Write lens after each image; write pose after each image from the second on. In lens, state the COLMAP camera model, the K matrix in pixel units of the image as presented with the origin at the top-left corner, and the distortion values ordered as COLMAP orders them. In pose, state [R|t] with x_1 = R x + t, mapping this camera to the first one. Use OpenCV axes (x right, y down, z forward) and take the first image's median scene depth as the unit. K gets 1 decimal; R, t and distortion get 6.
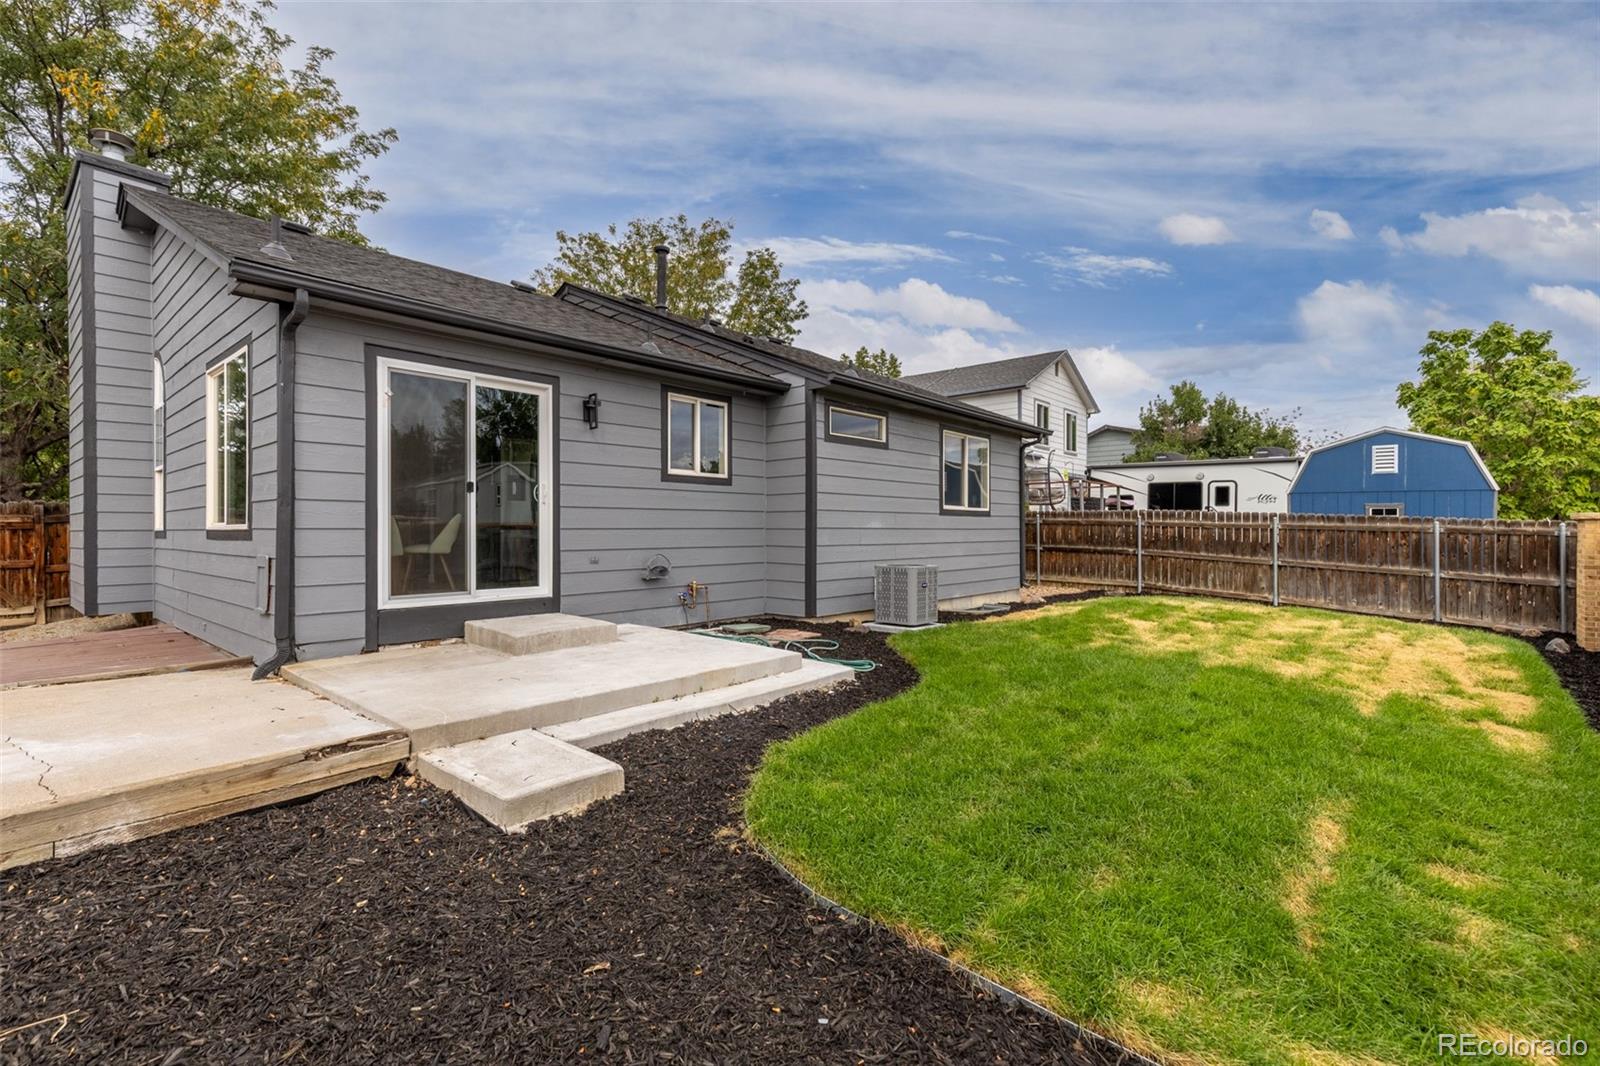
lens RADIAL K [[724.0, 0, 828.5], [0, 724.0, 527.3], [0, 0, 1]] dist [0.007045, -0.001158]
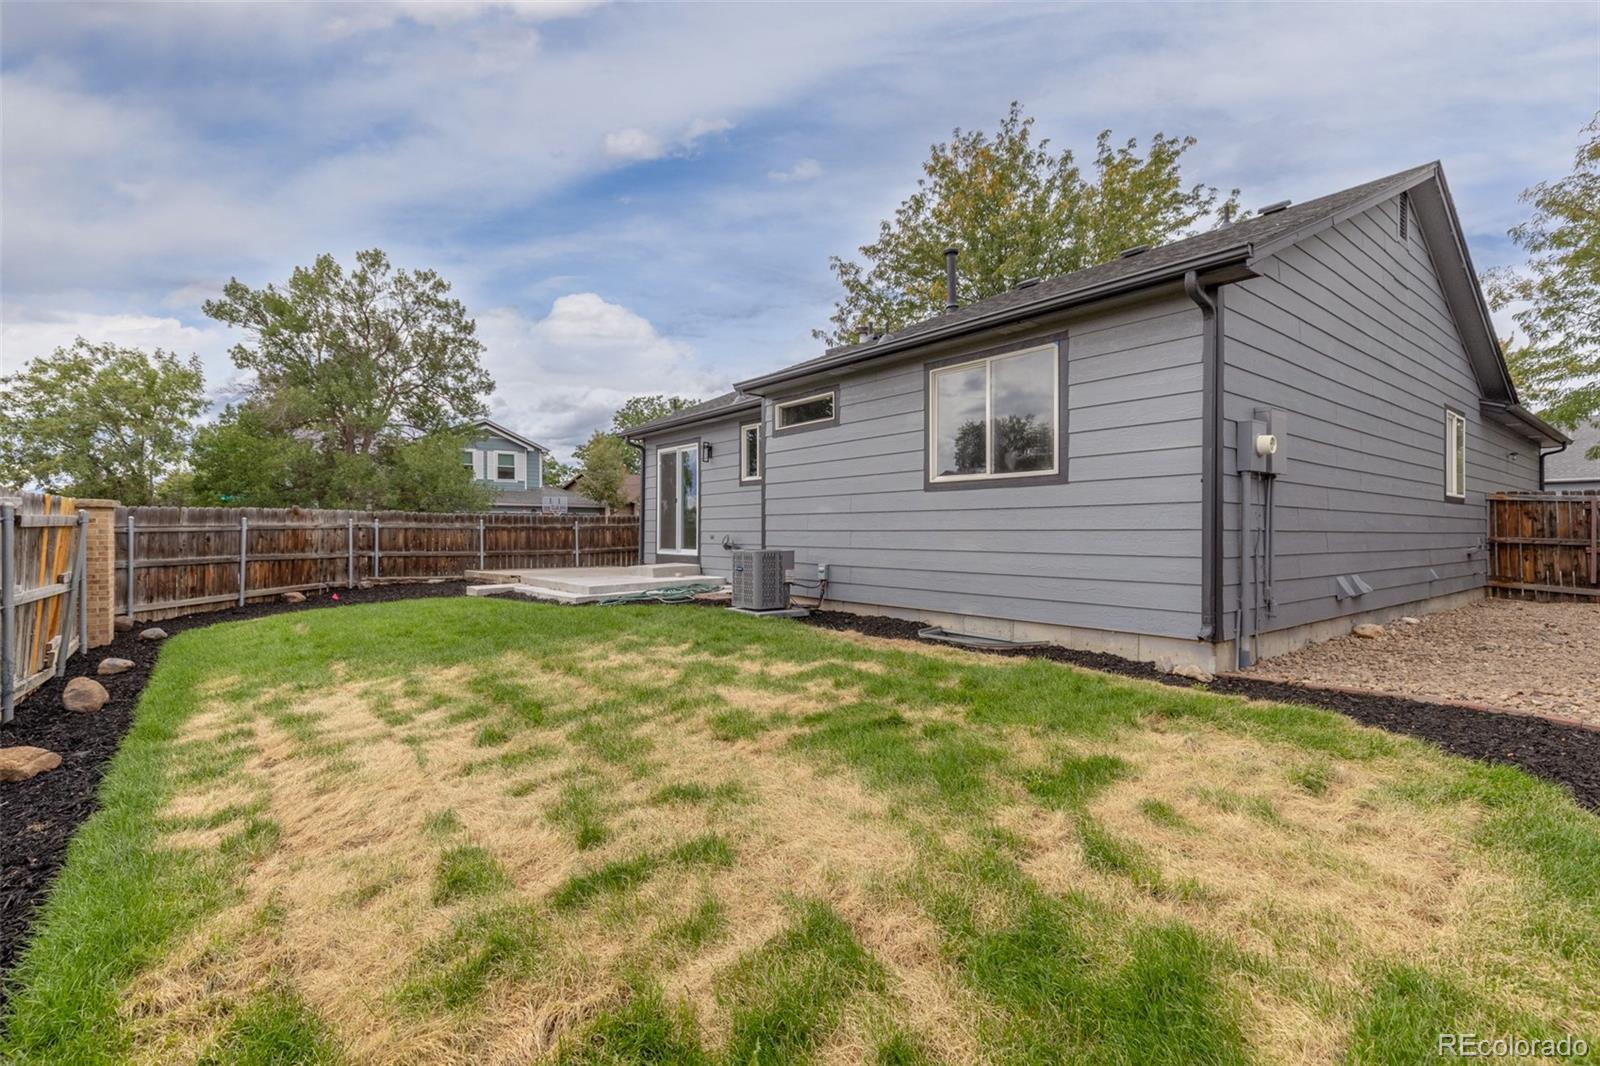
lens RADIAL K [[724.0, 0, 828.5], [0, 724.0, 527.3], [0, 0, 1]] dist [0.007045, -0.001158]
pose [[-0.159273, -0.005032, -0.987222, 1.011170], [0.005431, 0.999967, -0.005973, 0.025619], [0.987220, -0.006313, -0.159241, 1.177222]]
